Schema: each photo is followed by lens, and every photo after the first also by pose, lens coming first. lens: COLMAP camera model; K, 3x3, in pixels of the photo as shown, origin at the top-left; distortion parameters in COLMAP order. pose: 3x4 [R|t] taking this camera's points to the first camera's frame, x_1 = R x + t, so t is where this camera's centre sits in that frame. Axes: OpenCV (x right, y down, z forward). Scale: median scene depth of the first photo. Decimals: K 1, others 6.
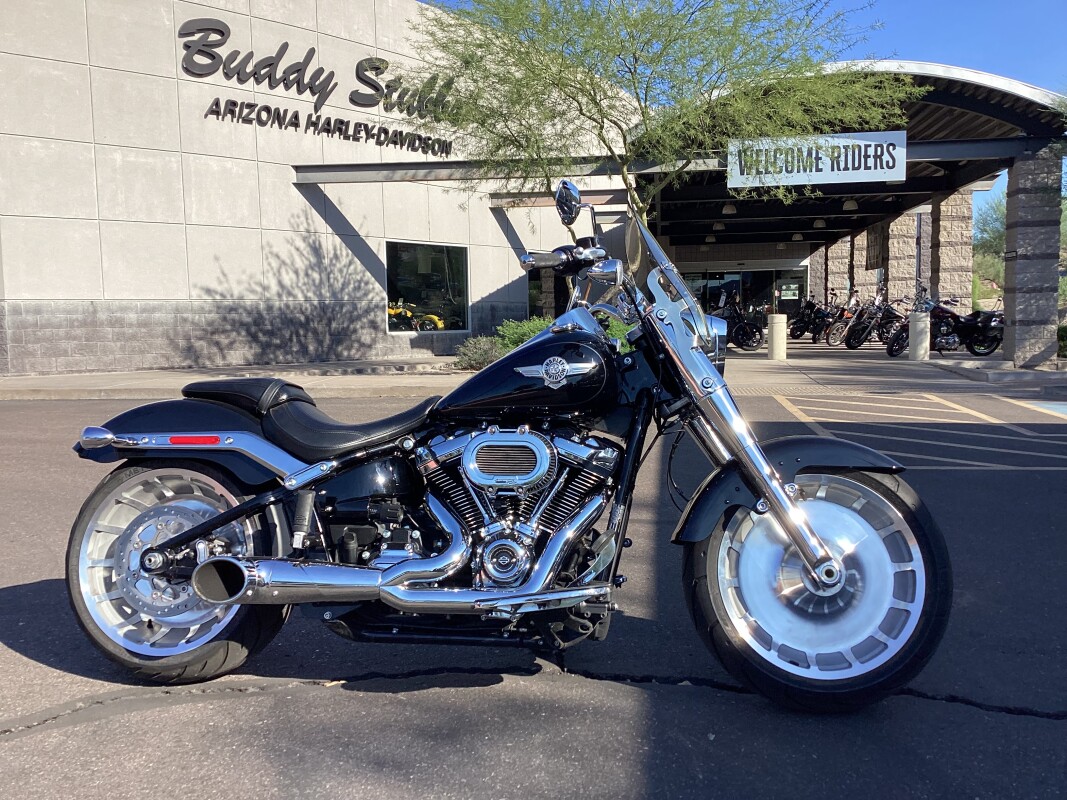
lens RADIAL K [[963.3, 0, 491.2], [0, 963.3, 399.6], [0, 0, 1]] dist [0.032471, -0.001619]
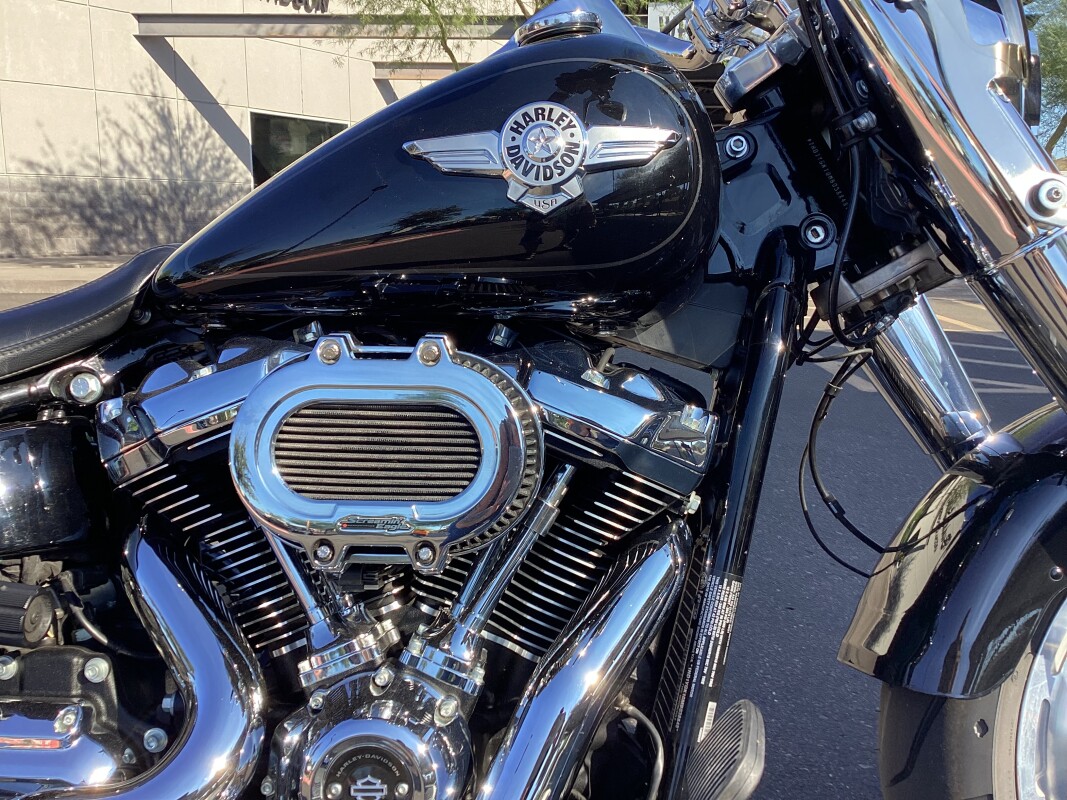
lens RADIAL K [[963.3, 0, 491.2], [0, 963.3, 399.6], [0, 0, 1]] dist [0.032471, -0.001619]
pose [[0.993198, -0.000427, 0.116434, 0.002489], [-0.011027, 0.995154, 0.097713, 0.002800], [-0.115912, -0.098332, 0.988380, 0.111145]]
